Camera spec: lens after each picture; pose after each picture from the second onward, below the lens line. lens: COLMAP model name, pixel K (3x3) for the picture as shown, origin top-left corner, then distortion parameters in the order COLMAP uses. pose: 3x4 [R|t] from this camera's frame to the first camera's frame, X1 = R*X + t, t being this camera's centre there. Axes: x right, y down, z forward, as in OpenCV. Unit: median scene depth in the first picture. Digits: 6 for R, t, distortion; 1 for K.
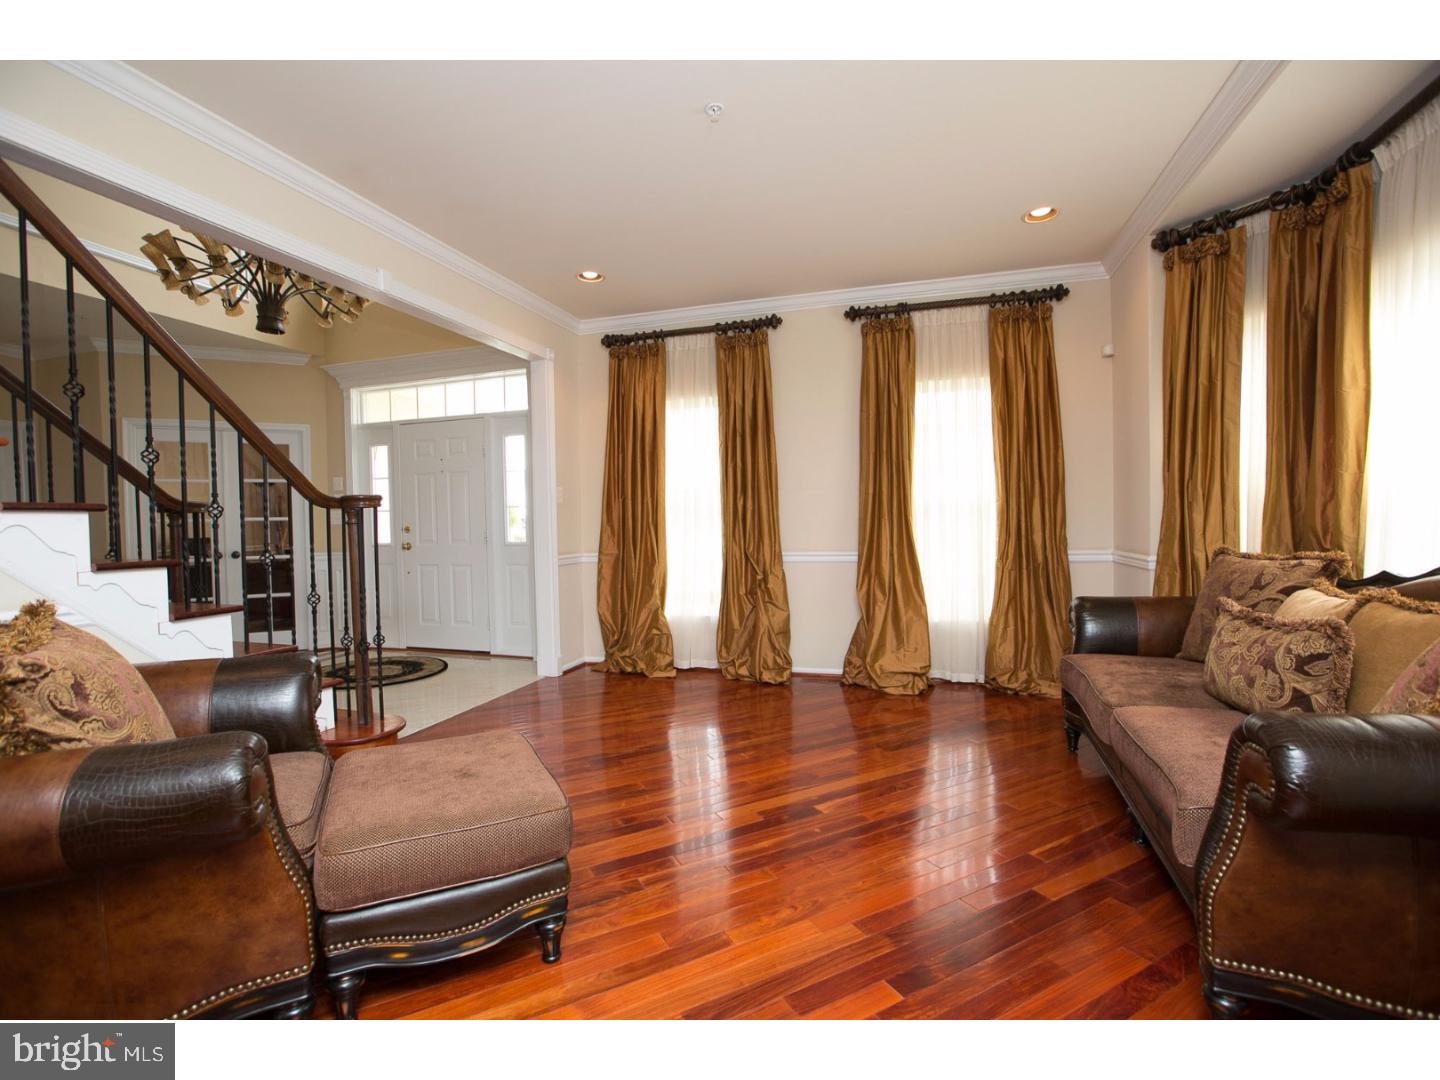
lens RADIAL K [[654.1, 0, 726.4], [0, 654.1, 538.3], [0, 0, 1]] dist [-0.039141, 0.009949]
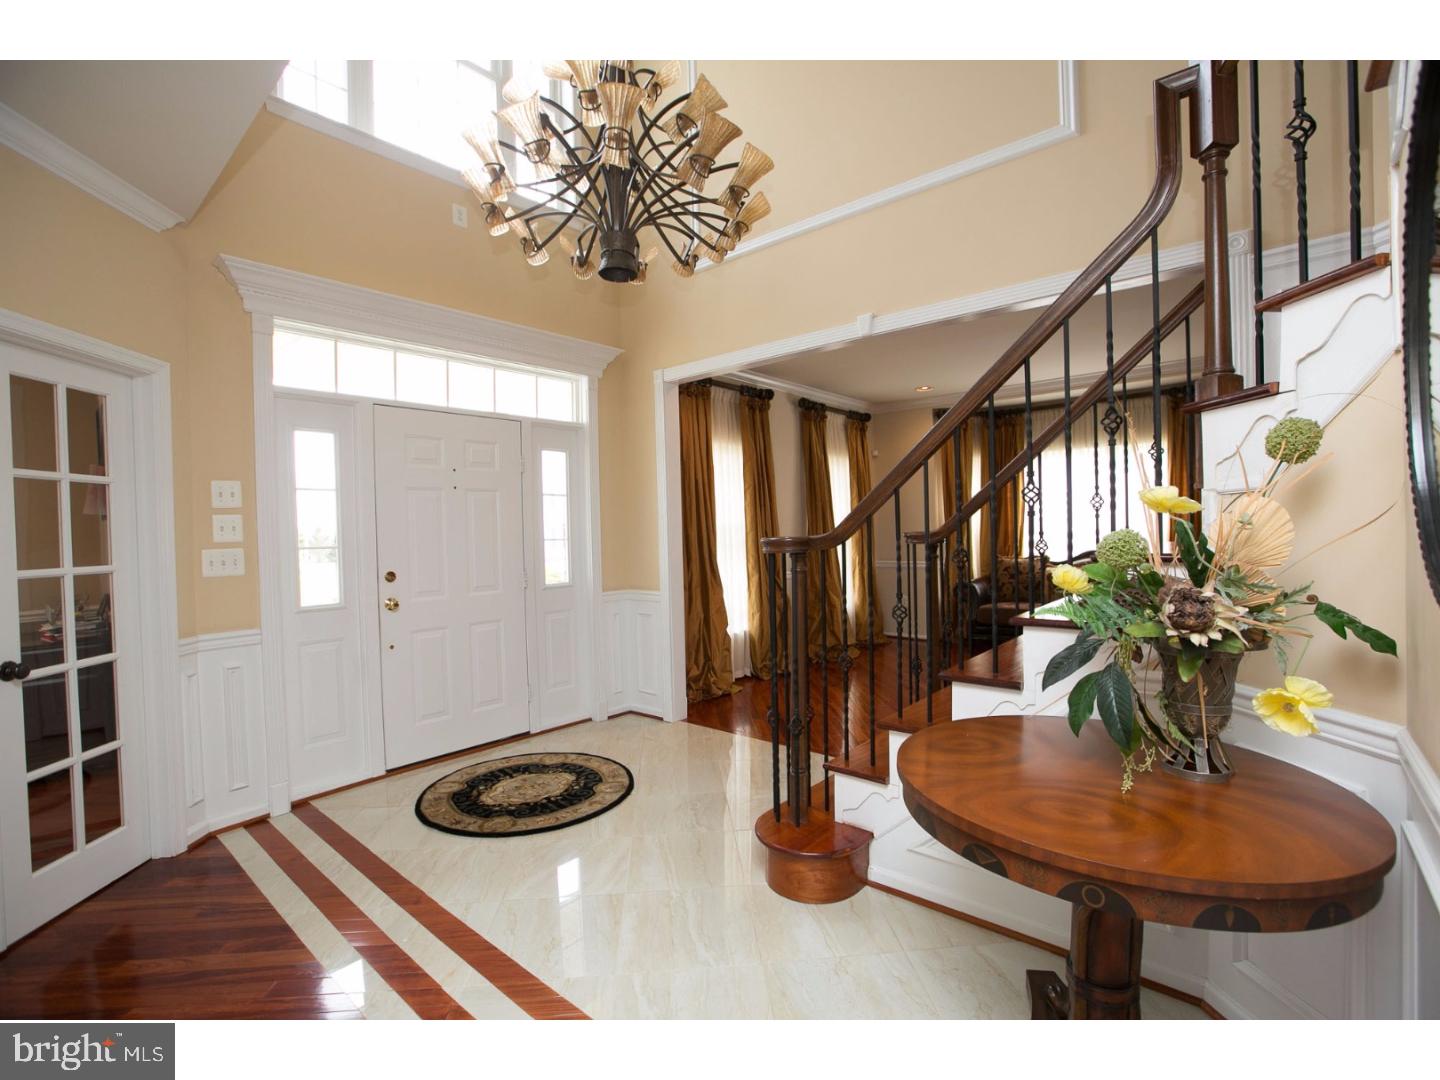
lens RADIAL K [[654.1, 0, 726.4], [0, 654.1, 538.3], [0, 0, 1]] dist [-0.039141, 0.009949]
pose [[0.403964, -0.007016, 0.914748, -0.978634], [0.045337, 0.998895, -0.012360, -0.029670], [-0.913651, 0.046465, 0.403836, 0.482770]]
